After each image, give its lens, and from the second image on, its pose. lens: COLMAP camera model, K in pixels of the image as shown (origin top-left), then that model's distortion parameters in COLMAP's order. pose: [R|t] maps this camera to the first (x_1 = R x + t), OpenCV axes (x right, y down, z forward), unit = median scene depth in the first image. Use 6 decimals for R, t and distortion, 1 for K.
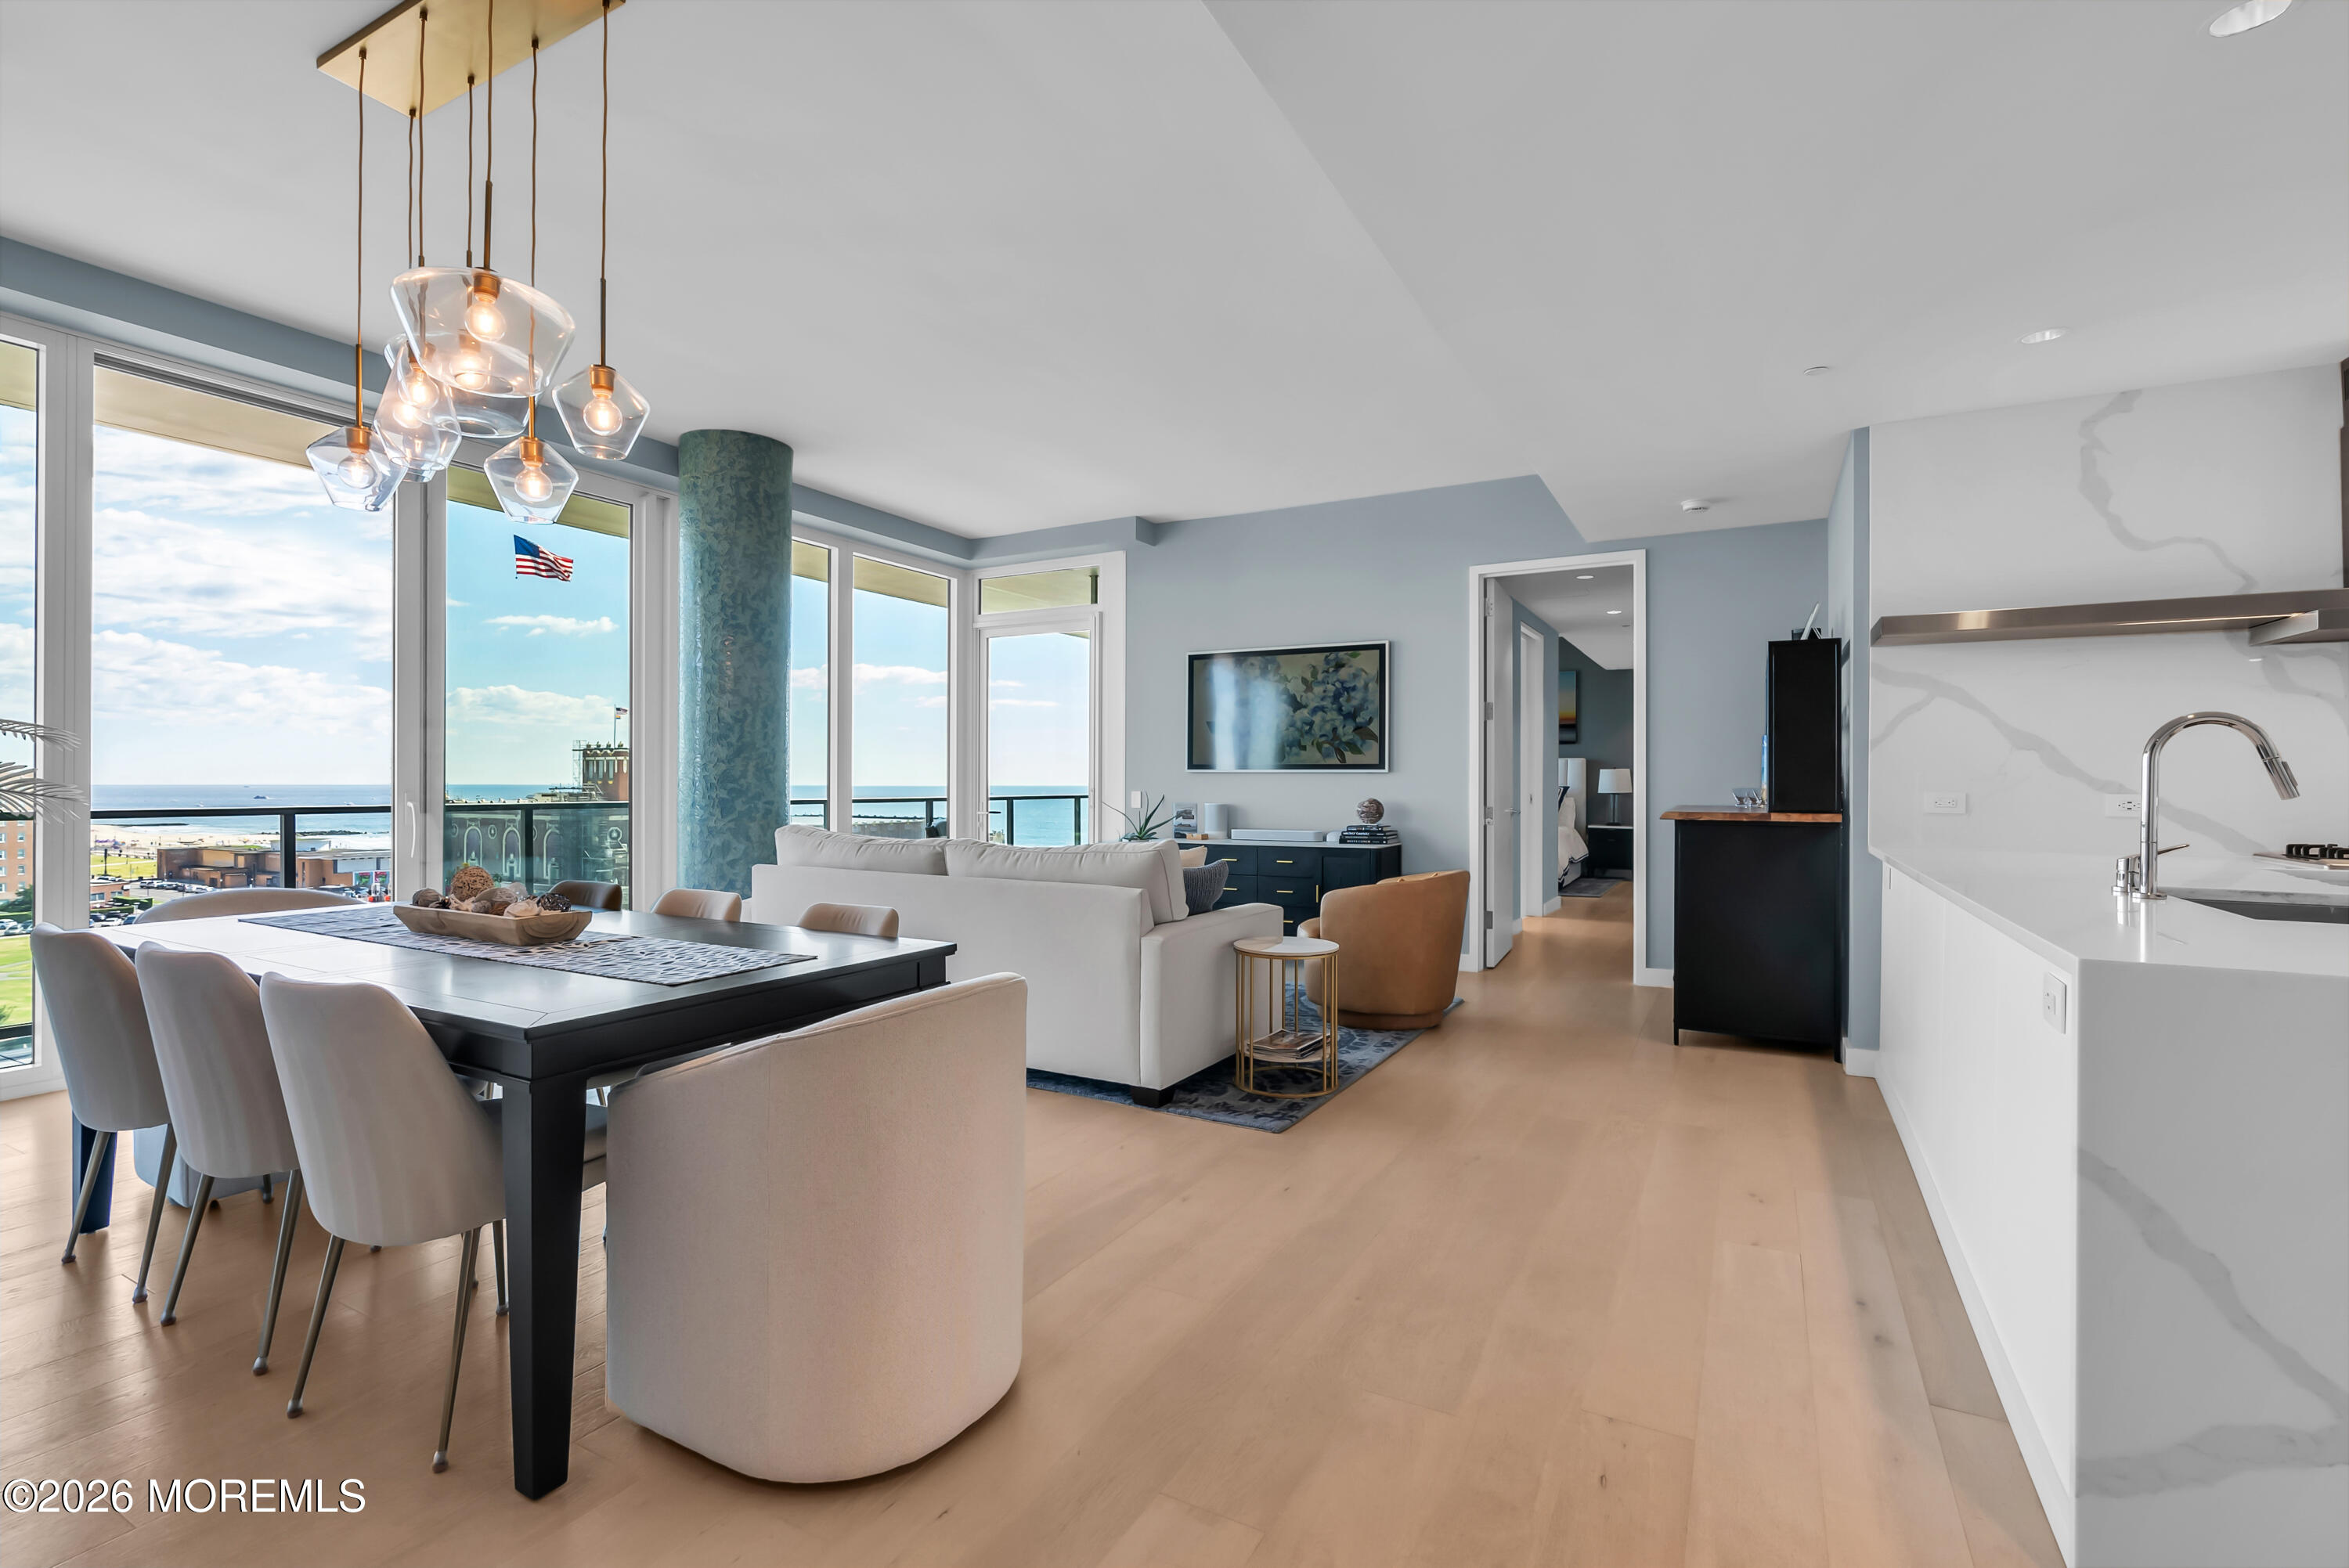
lens RADIAL K [[1064.1, 0, 1171.1], [0, 1064.1, 780.7], [0, 0, 1]] dist [-0.013621, 0.005630]
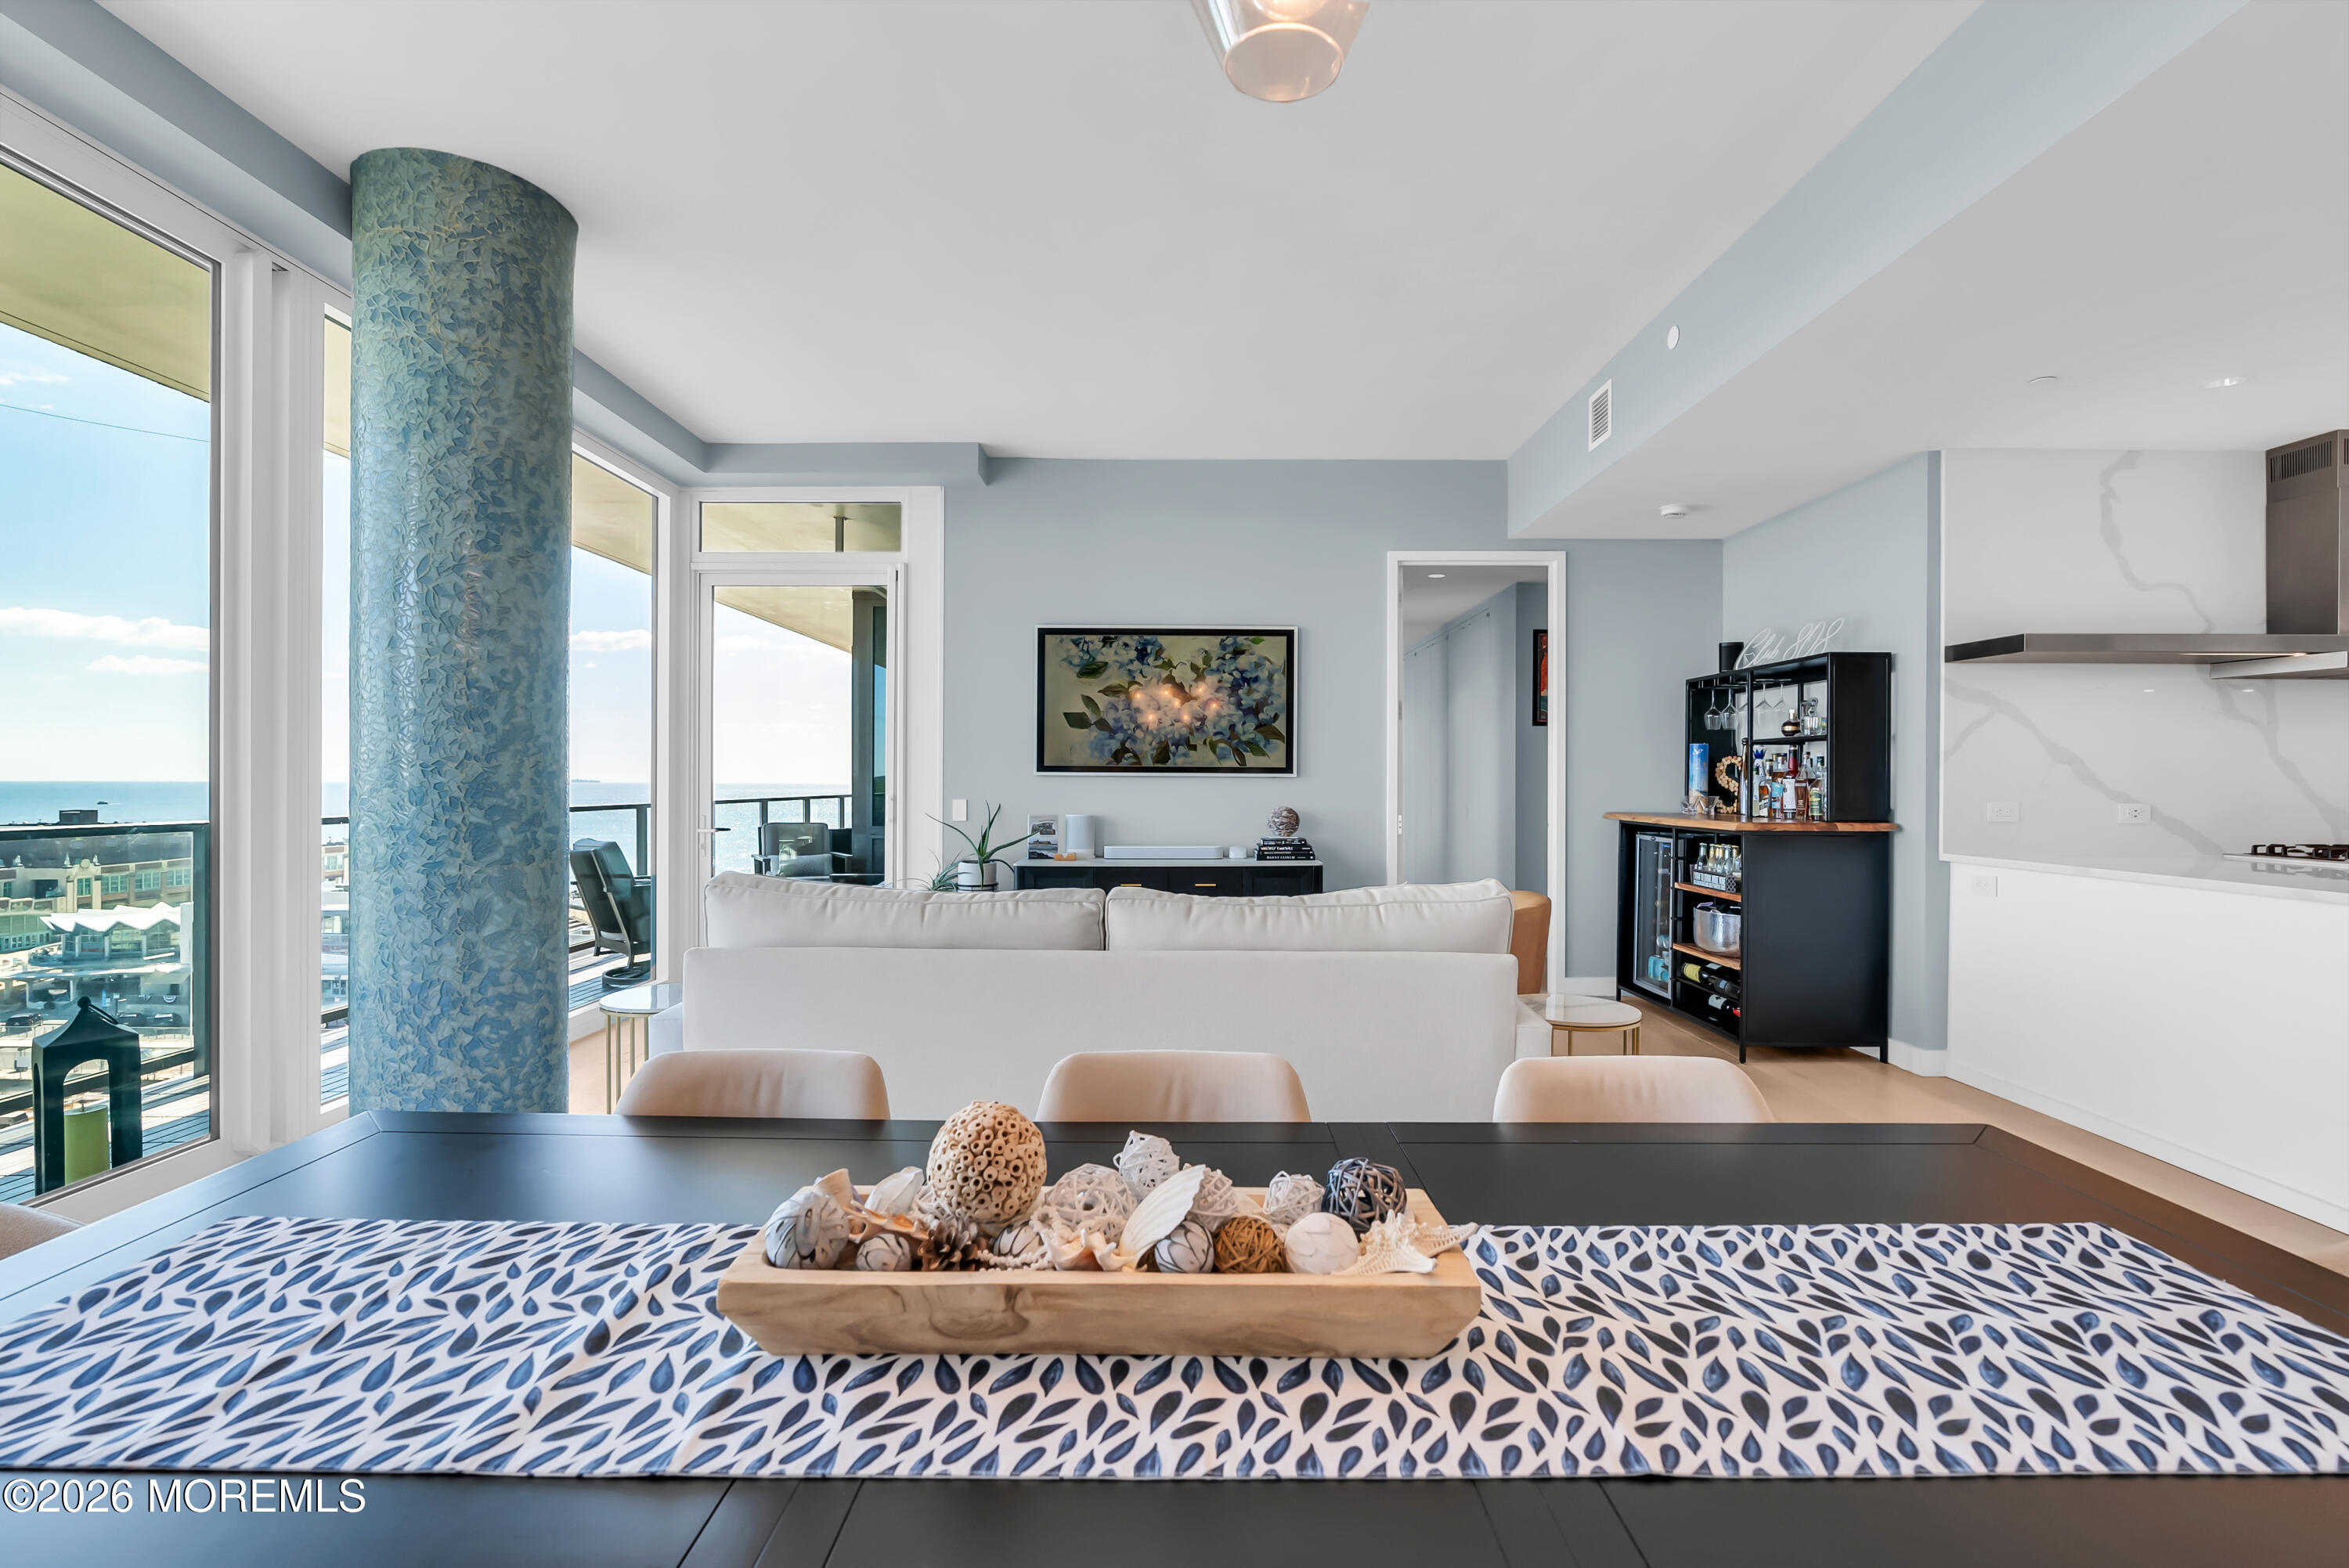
lens RADIAL K [[1064.1, 0, 1173.3], [0, 1064.1, 780.5], [0, 0, 1]] dist [-0.013621, 0.005630]
pose [[0.875578, 0.000642, 0.483077, -0.366203], [-0.002437, 0.999992, 0.003088, -0.009016], [-0.483071, -0.003881, 0.875573, 0.333366]]
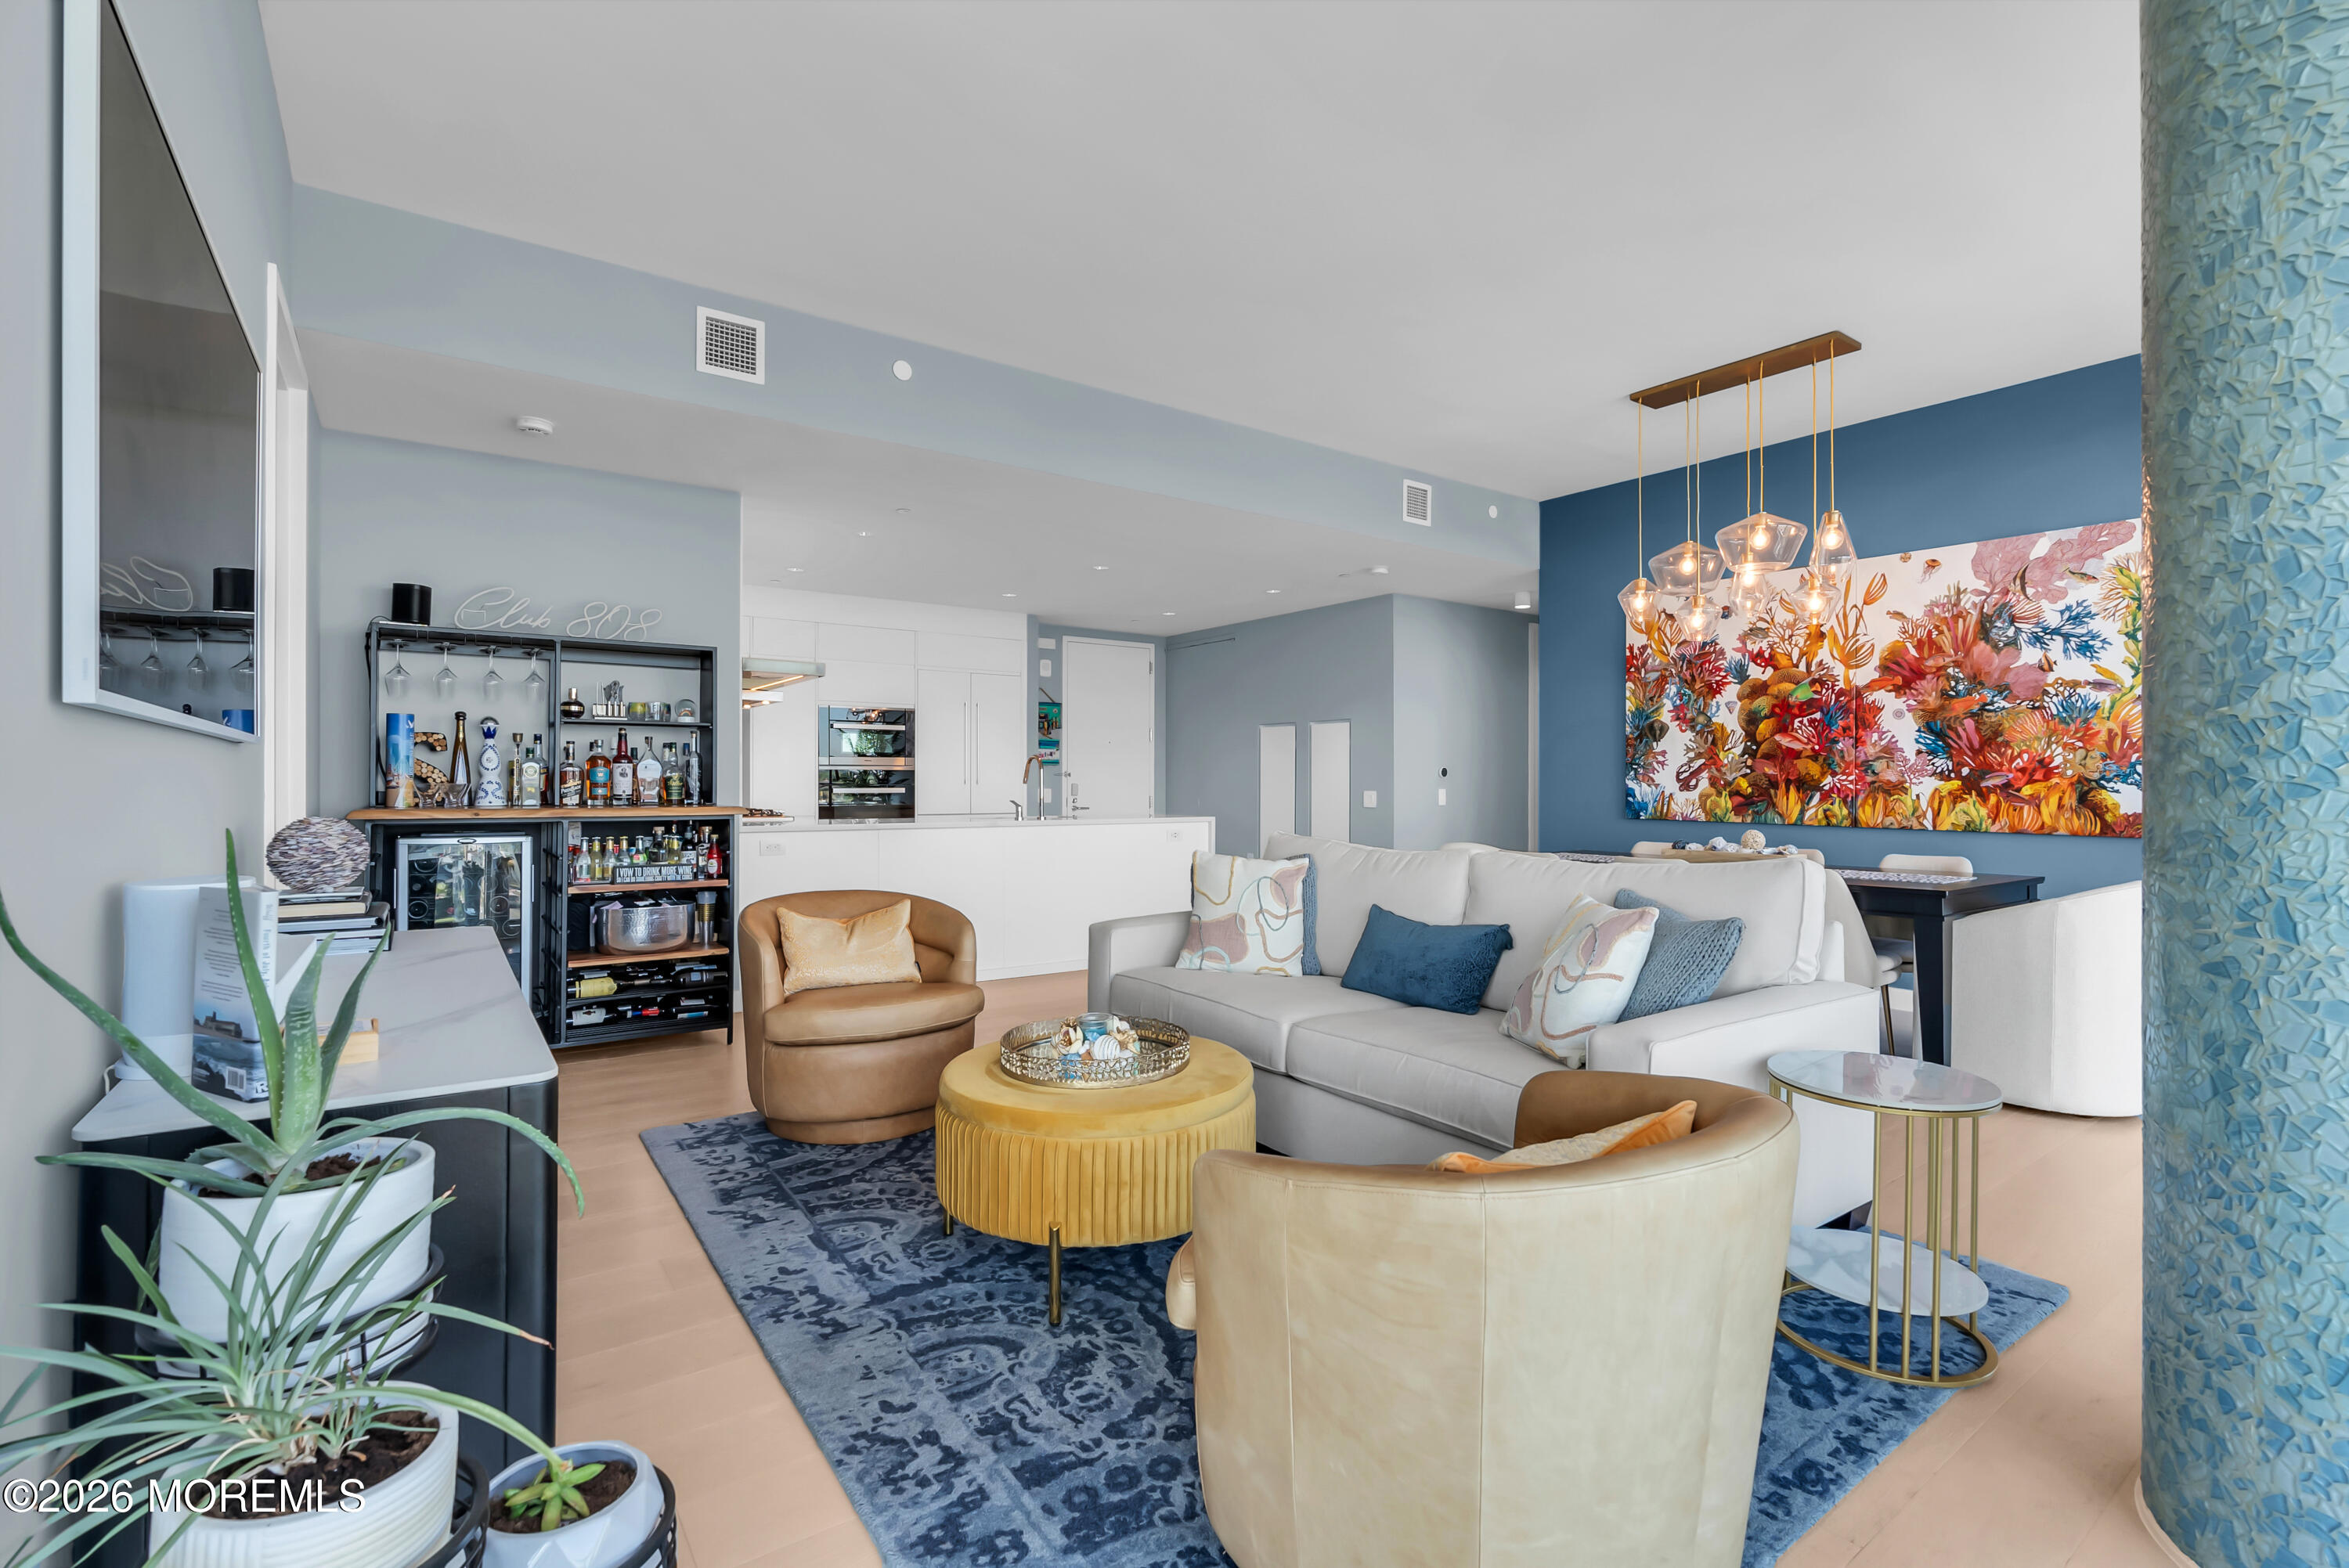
lens RADIAL K [[1064.1, 0, 1174.0], [0, 1064.1, 781.0], [0, 0, 1]] dist [-0.013621, 0.005630]
pose [[-0.904779, -0.004610, 0.425857, -0.256976], [-0.005470, 0.999985, -0.000798, 0.003189], [-0.425846, -0.003052, -0.904790, 1.407780]]
